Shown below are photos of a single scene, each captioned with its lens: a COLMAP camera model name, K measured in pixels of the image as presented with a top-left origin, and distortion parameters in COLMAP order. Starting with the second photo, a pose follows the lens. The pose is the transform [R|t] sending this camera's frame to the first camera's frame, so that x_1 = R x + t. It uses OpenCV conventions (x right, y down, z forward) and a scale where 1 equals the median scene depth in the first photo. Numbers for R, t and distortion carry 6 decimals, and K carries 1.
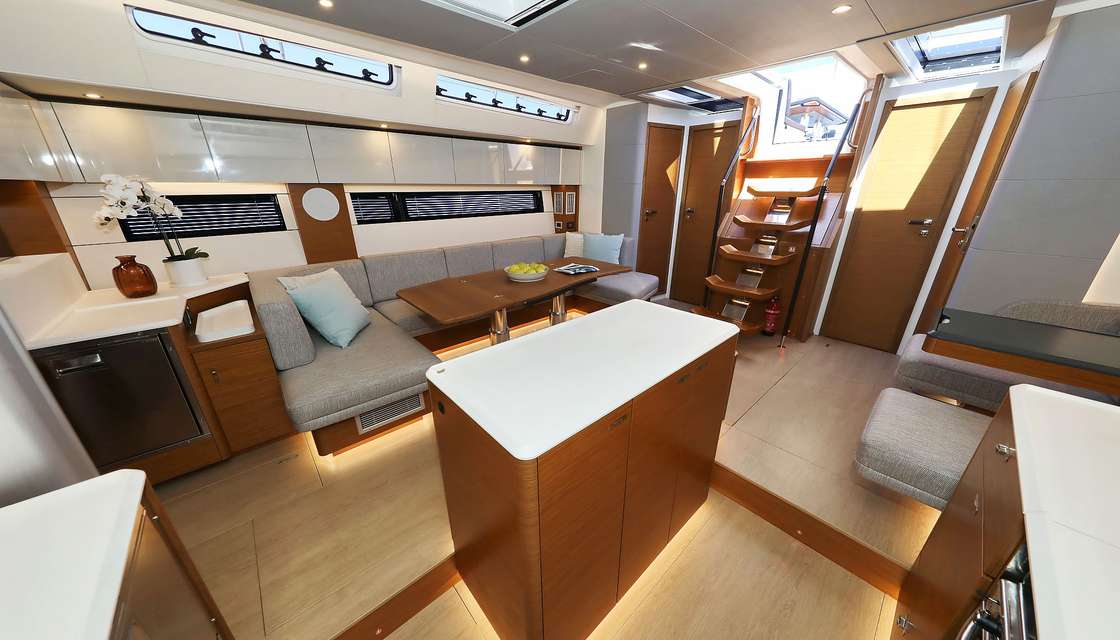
lens RADIAL K [[352.2, 0, 560.0], [0, 352.2, 311.2], [0, 0, 1]] dist [-0.000570, -0.000208]
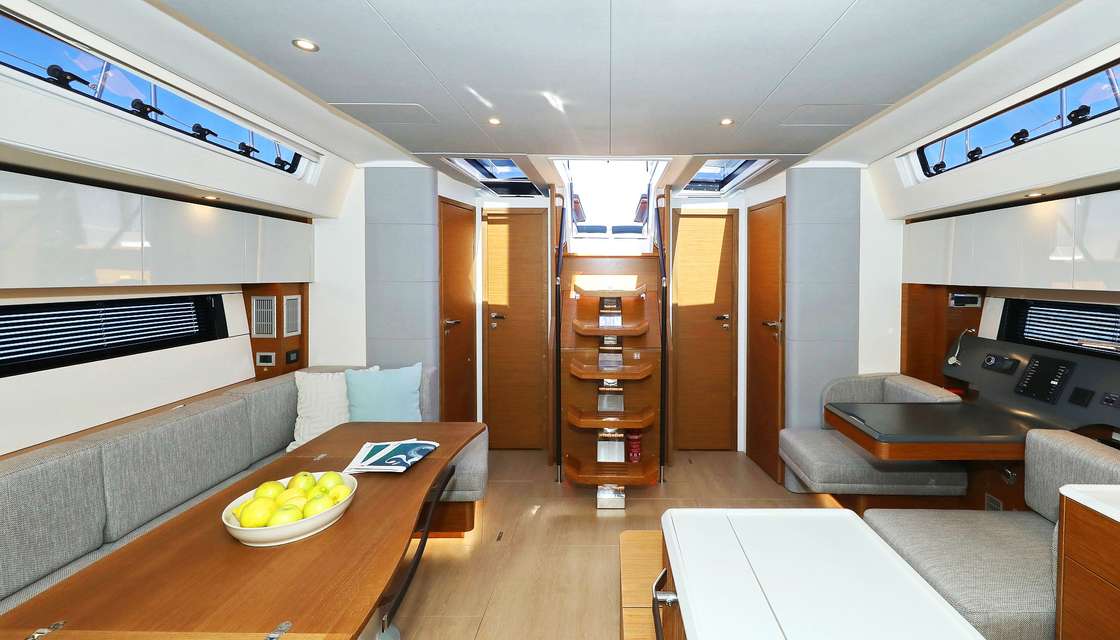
lens RADIAL K [[453.7, 0, 599.0], [0, 453.7, 282.8], [0, 0, 1]] dist [0.001043, -0.000052]
pose [[0.680108, -0.007872, 0.733070, -0.190958], [0.235393, 0.949340, -0.208192, -0.132028], [-0.694293, 0.314152, 0.647507, 0.293210]]
